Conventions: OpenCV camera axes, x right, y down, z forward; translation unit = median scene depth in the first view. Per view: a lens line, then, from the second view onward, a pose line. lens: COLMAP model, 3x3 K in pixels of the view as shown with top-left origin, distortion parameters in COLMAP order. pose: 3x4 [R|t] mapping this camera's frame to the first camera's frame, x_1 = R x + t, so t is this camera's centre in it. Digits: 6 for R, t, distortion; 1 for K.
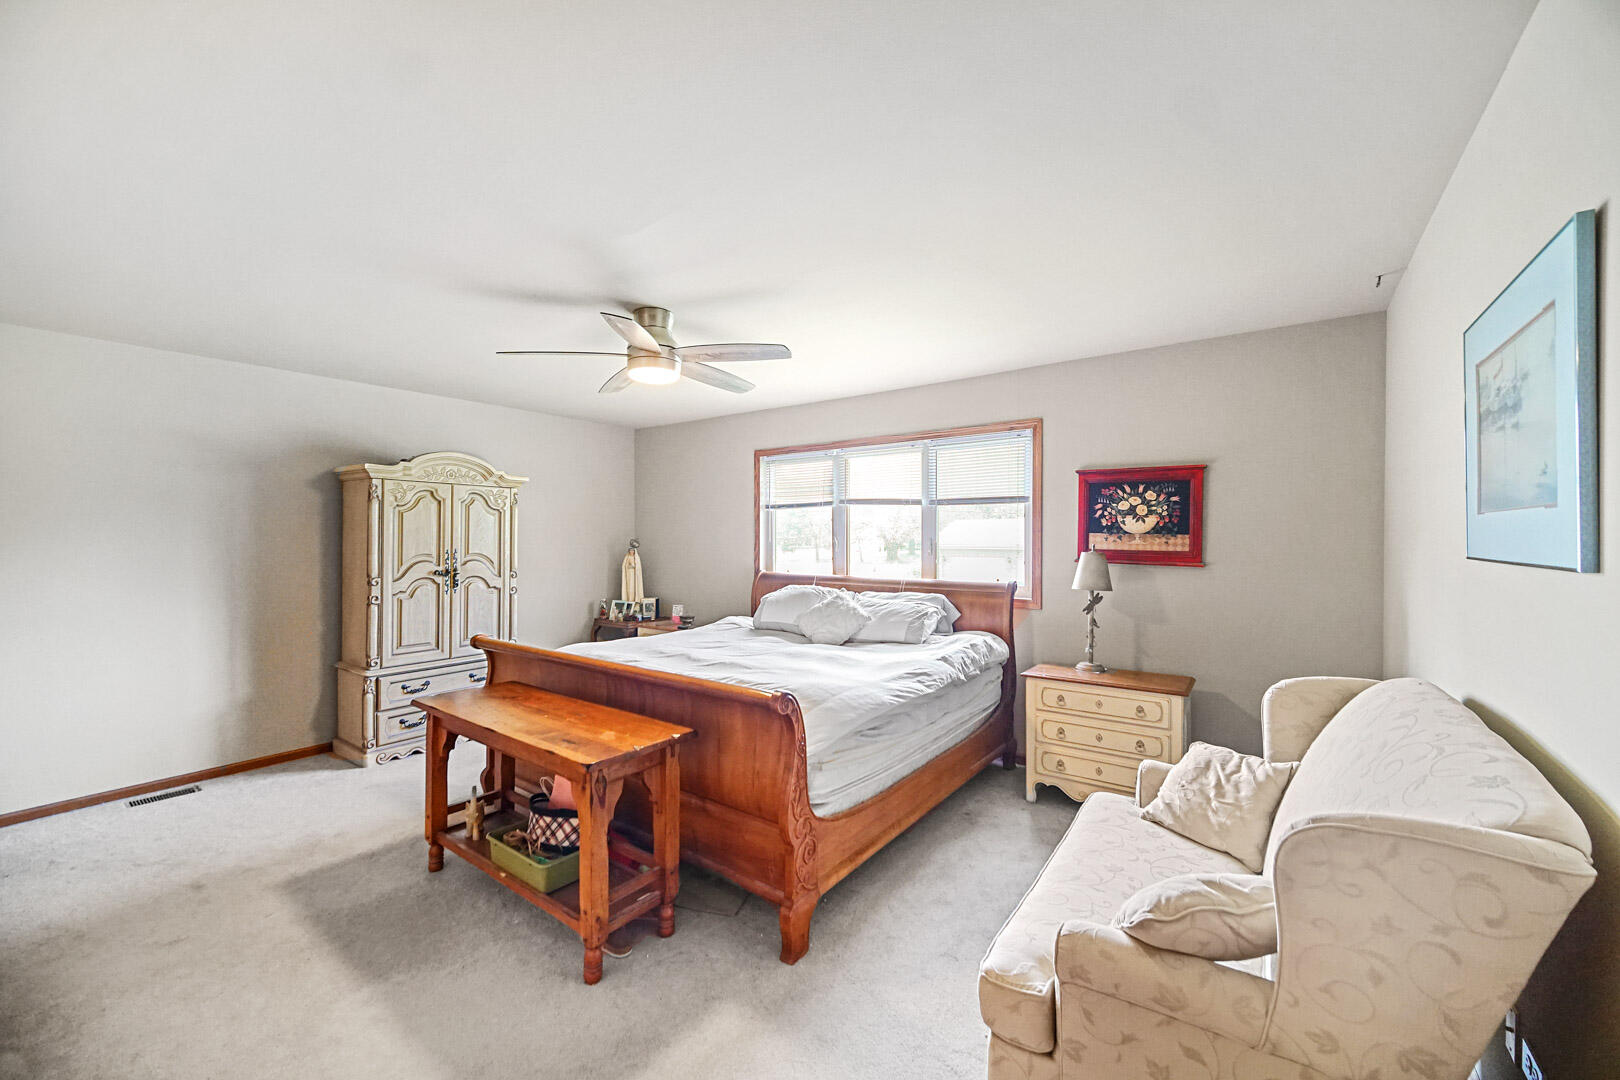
lens RADIAL K [[648.4, 0, 797.5], [0, 648.4, 542.1], [0, 0, 1]] dist [0.000415, 0.000045]
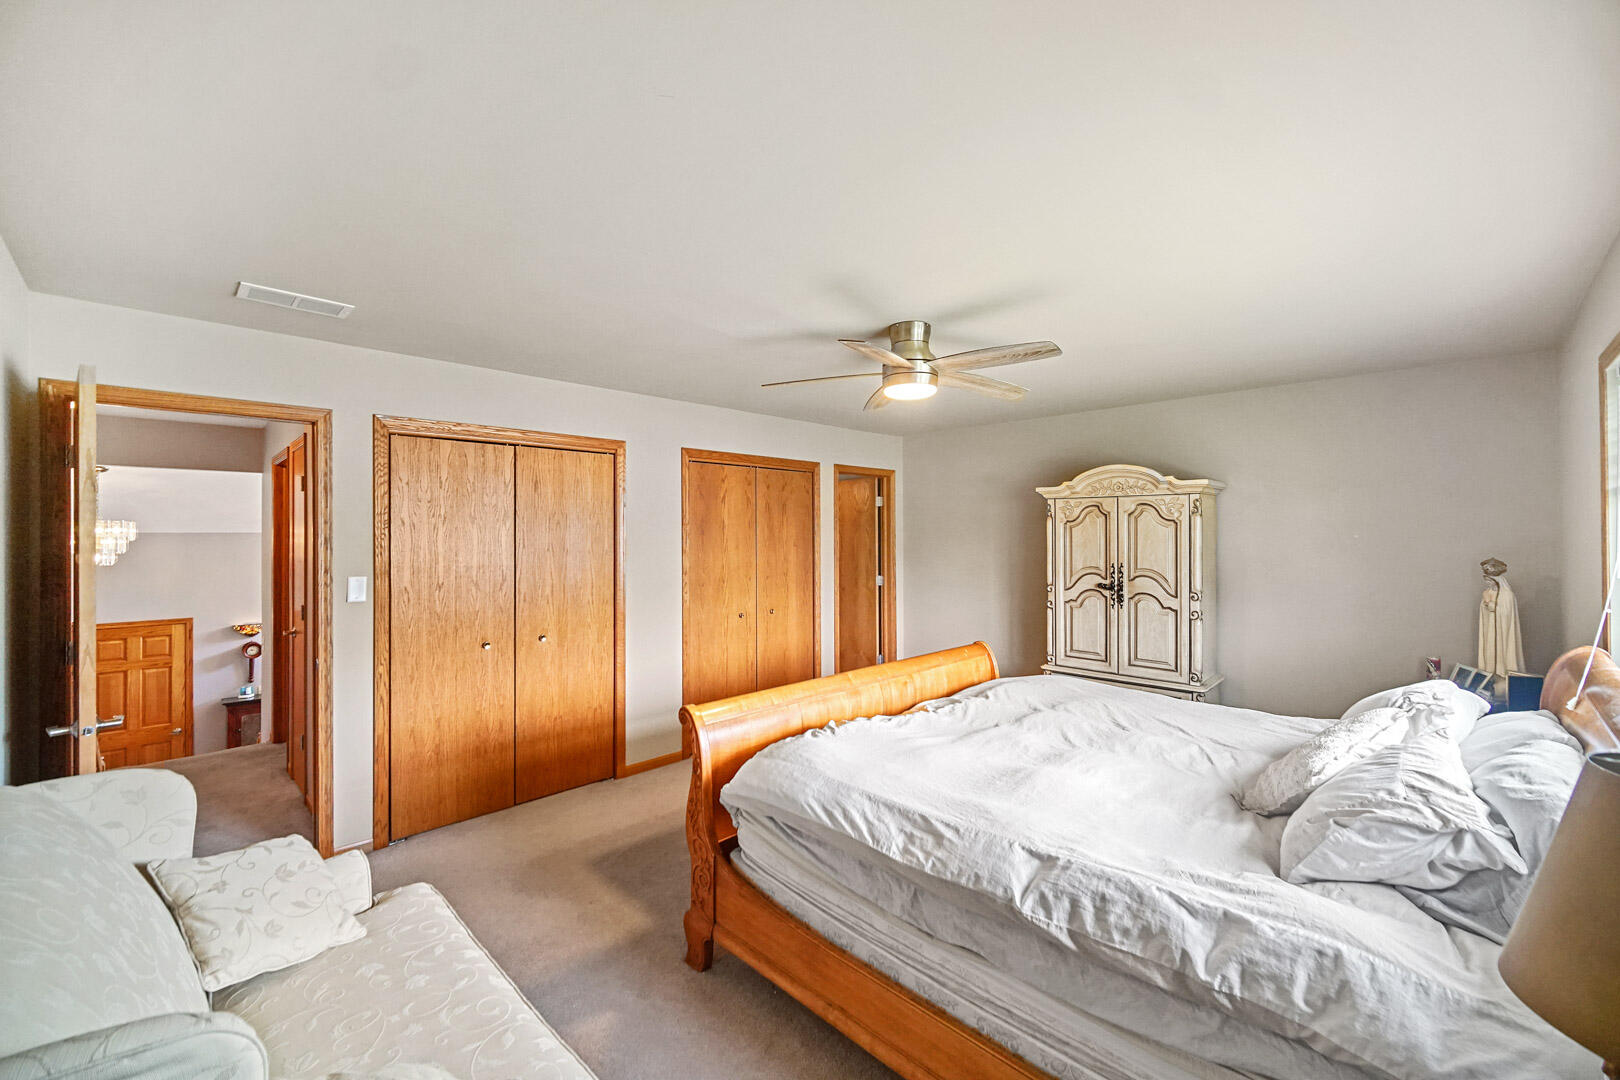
lens RADIAL K [[648.4, 0, 797.5], [0, 648.4, 542.1], [0, 0, 1]] dist [0.000415, 0.000045]
pose [[-0.165642, 0.008374, -0.986150, 0.522968], [-0.009398, 0.999905, 0.010070, -0.026967], [0.986141, 0.010936, -0.165548, 0.699530]]
